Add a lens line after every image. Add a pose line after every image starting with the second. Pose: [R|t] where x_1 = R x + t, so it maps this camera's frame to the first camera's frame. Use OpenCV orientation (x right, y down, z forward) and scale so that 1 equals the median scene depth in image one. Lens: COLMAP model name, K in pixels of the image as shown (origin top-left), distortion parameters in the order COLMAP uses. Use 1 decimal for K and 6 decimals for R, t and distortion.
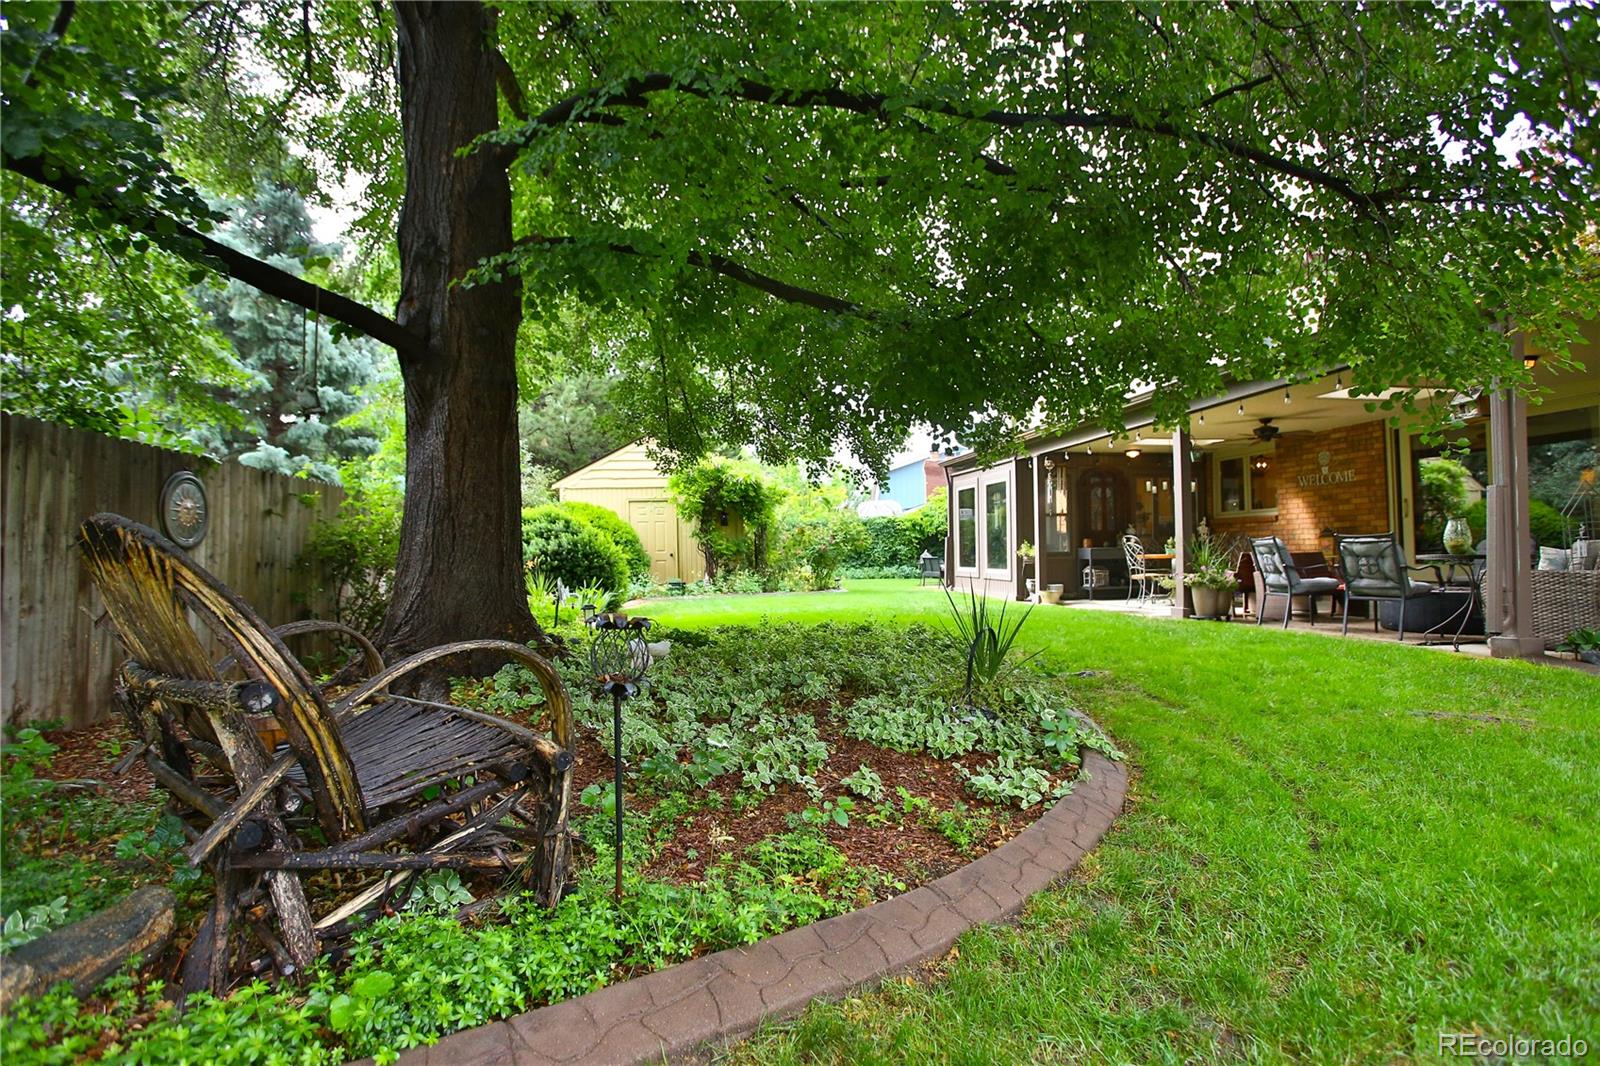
lens RADIAL K [[774.7, 0, 798.1], [0, 774.7, 528.7], [0, 0, 1]] dist [-0.073410, 0.030378]
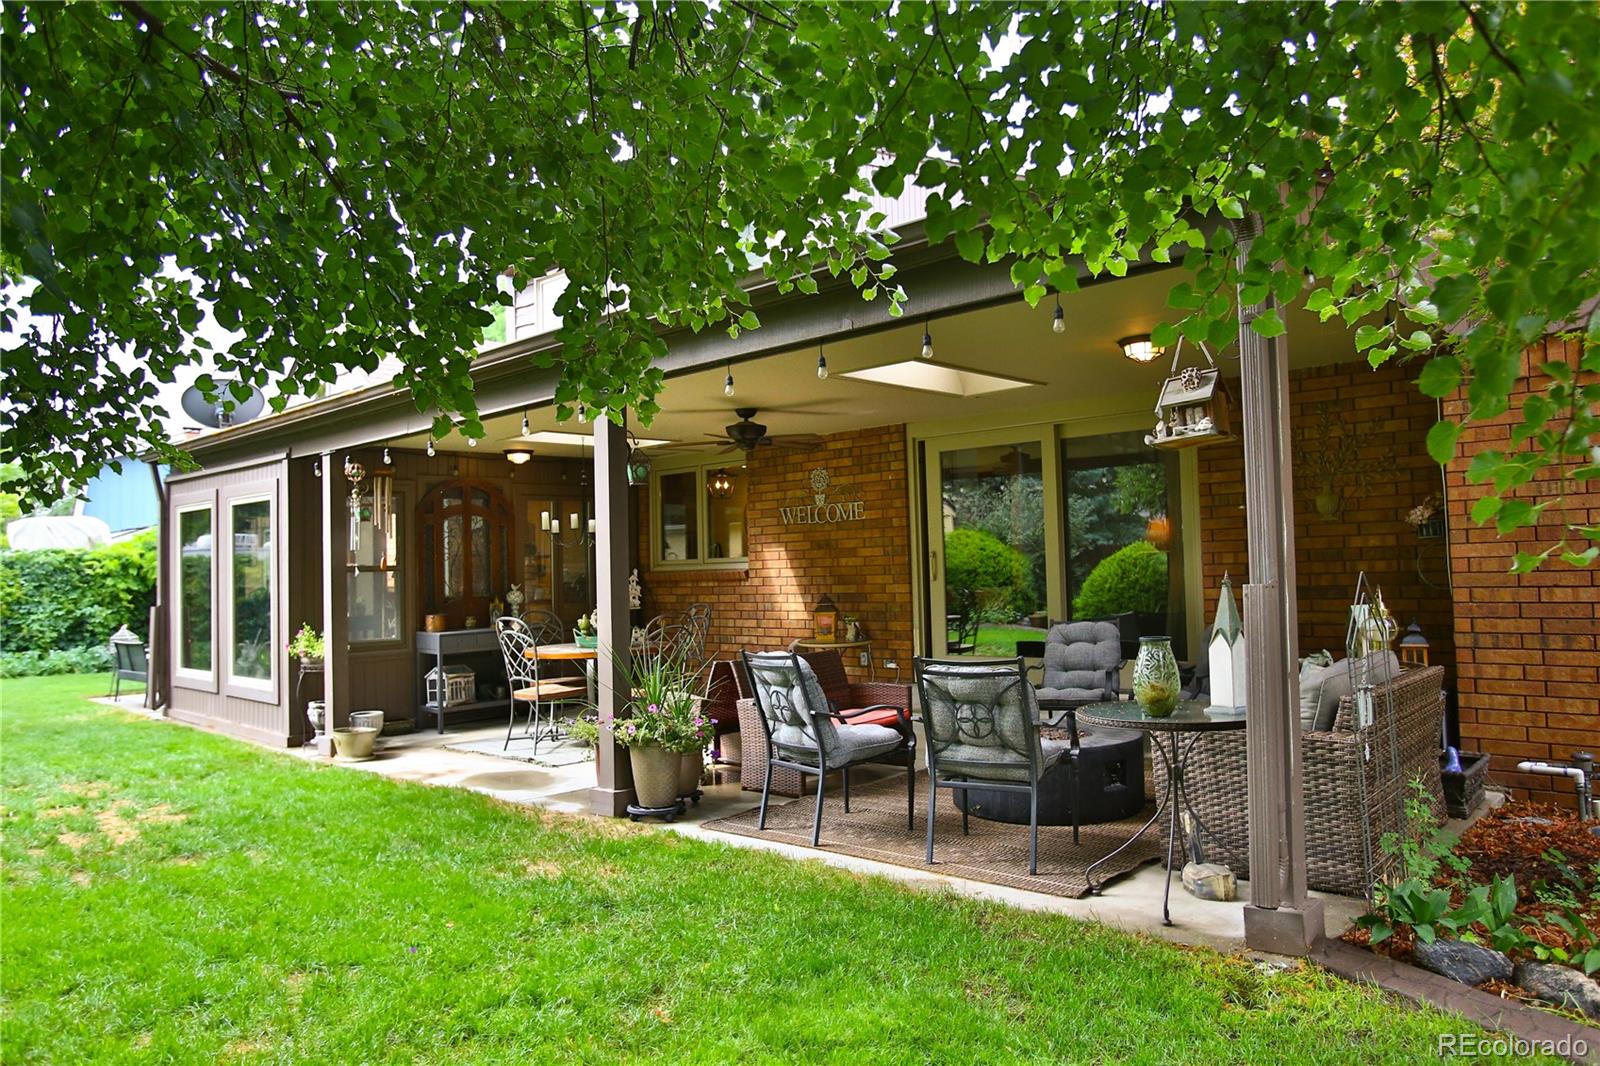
lens RADIAL K [[1110.2, 0, 800.0], [0, 1110.2, 533.0], [0, 0, 1]] dist [-0.012365, -0.000708]
pose [[0.792984, 0.008450, 0.609184, 0.127728], [0.000971, 0.999885, -0.015133, -0.035307], [-0.609242, 0.012592, 0.792885, 0.276625]]
